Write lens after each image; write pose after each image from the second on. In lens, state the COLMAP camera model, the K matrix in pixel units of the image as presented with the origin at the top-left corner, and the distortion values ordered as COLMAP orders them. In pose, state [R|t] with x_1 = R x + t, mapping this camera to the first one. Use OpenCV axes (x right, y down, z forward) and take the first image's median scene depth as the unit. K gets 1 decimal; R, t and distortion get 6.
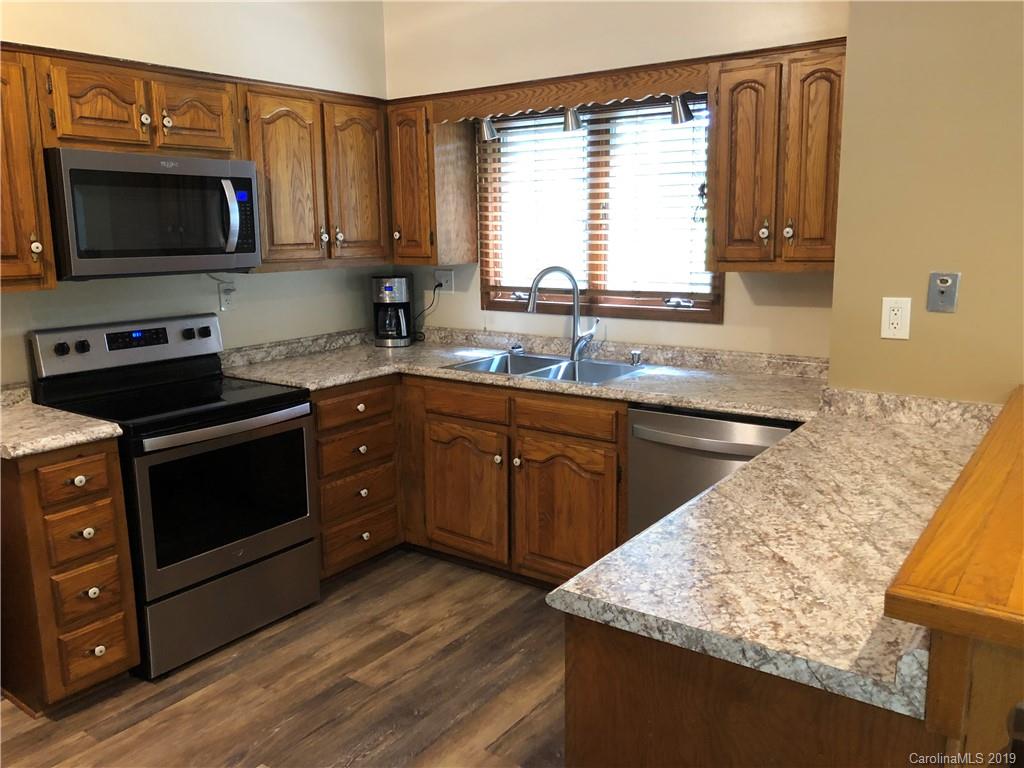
lens RADIAL K [[841.7, 0, 514.3], [0, 841.7, 376.2], [0, 0, 1]] dist [0.044794, -0.063535]
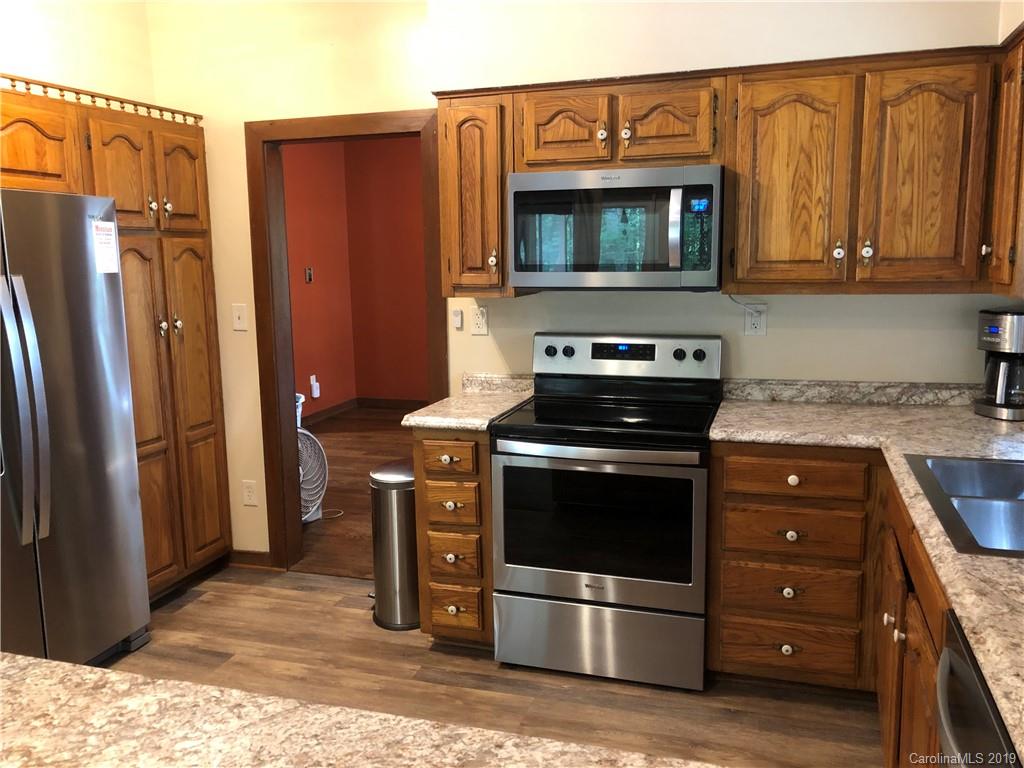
lens RADIAL K [[841.7, 0, 509.1], [0, 841.7, 377.7], [0, 0, 1]] dist [0.044794, -0.063535]
pose [[0.306202, 0.149387, -0.940172, 0.465447], [-0.158329, 0.981847, 0.104443, -0.097098], [0.938708, 0.116876, 0.324295, 0.546368]]
